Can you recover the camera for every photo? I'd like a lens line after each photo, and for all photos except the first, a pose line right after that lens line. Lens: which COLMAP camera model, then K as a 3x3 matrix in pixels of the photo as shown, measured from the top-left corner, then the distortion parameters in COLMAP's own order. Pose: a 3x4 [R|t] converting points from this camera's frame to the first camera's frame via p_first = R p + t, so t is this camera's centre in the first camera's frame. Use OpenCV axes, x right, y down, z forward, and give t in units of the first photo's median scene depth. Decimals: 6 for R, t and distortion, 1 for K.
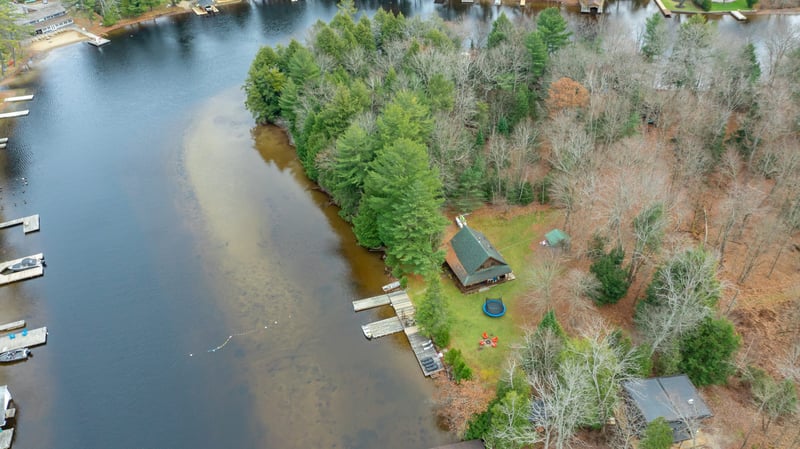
lens RADIAL K [[651.6, 0, 398.5], [0, 651.6, 227.4], [0, 0, 1]] dist [-0.004217, 0.009486]
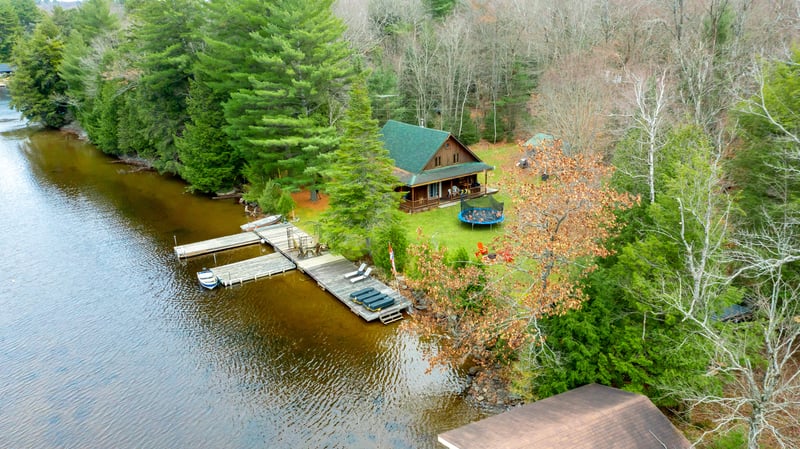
lens RADIAL K [[651.6, 0, 397.6], [0, 651.6, 220.2], [0, 0, 1]] dist [-0.004217, 0.009486]
pose [[0.972365, -0.068977, 0.223042, -0.019146], [0.139778, 0.937209, -0.319534, 0.256012], [-0.186997, 0.341880, 0.920951, 0.541478]]
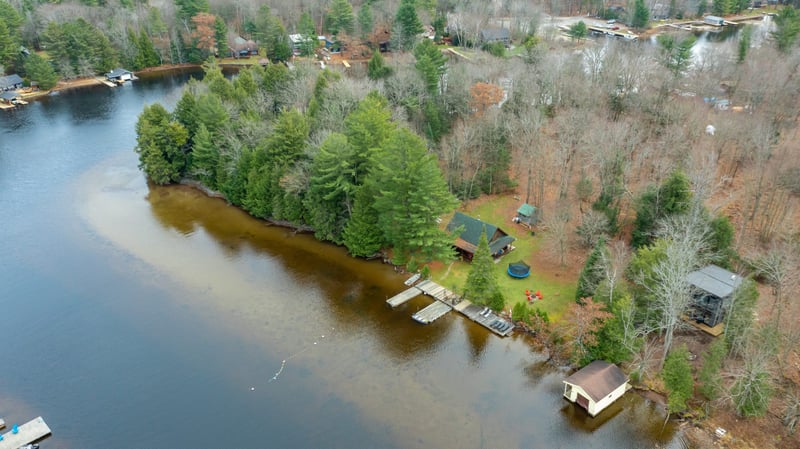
lens RADIAL K [[651.6, 0, 401.3], [0, 651.6, 224.7], [0, 0, 1]] dist [-0.004217, 0.009486]
pose [[0.902567, -0.179385, 0.391401, -0.397373], [0.245345, 0.961320, -0.125176, 0.129548], [-0.353807, 0.209008, 0.911667, 0.091755]]
